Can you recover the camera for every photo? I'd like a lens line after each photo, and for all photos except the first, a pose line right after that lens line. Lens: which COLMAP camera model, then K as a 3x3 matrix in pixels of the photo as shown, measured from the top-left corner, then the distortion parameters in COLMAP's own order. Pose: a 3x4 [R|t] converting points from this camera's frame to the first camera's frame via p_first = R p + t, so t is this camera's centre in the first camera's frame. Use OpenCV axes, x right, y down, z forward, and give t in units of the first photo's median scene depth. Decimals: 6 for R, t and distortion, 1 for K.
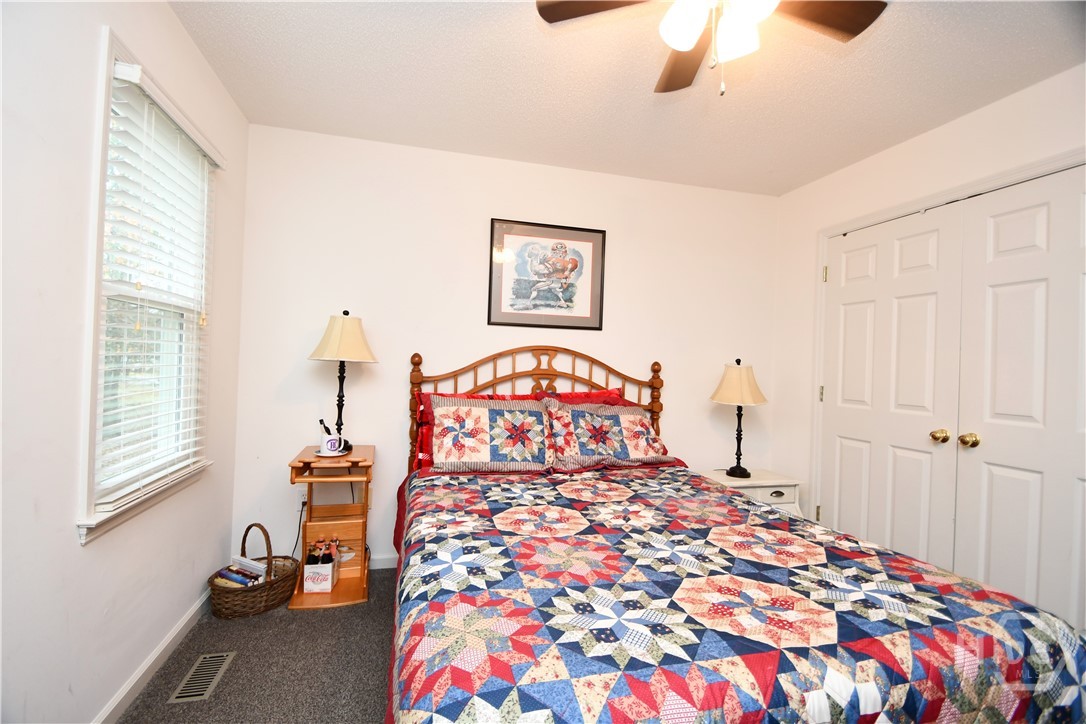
lens RADIAL K [[476.1, 0, 534.9], [0, 476.1, 361.6], [0, 0, 1]] dist [-0.000727, -0.000563]
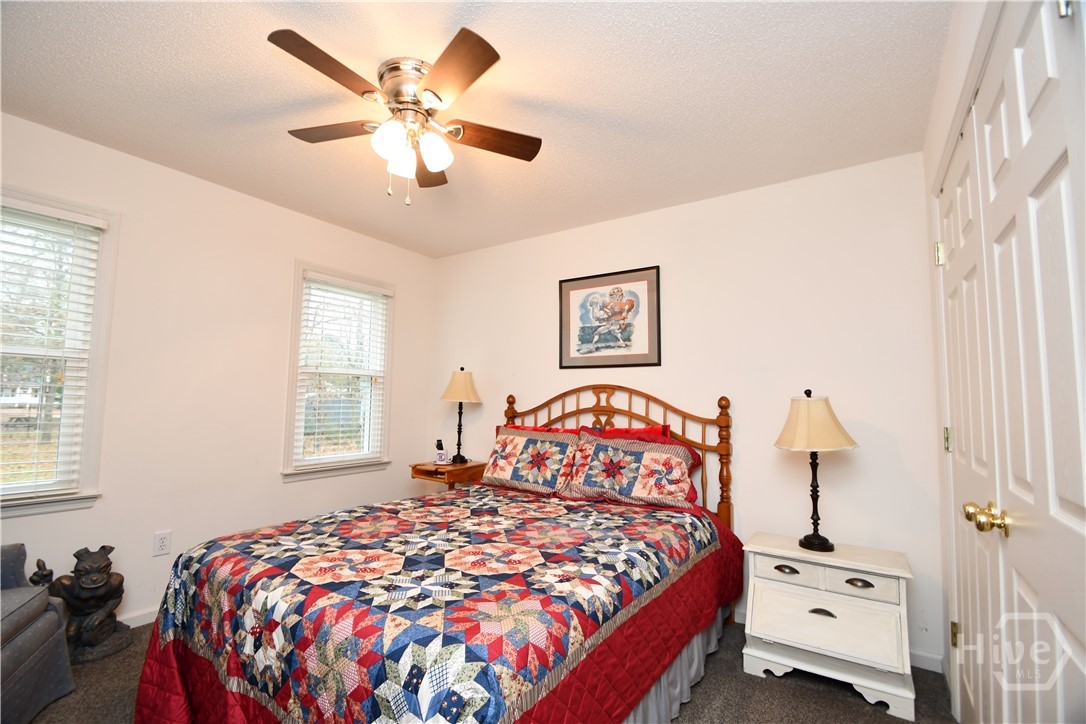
lens RADIAL K [[476.1, 0, 534.9], [0, 476.1, 361.6], [0, 0, 1]] dist [-0.000727, -0.000563]
pose [[0.656158, -0.082775, -0.750070, 0.750258], [0.007983, 0.994672, -0.102784, 0.025870], [0.754581, 0.061454, 0.653322, 0.177753]]
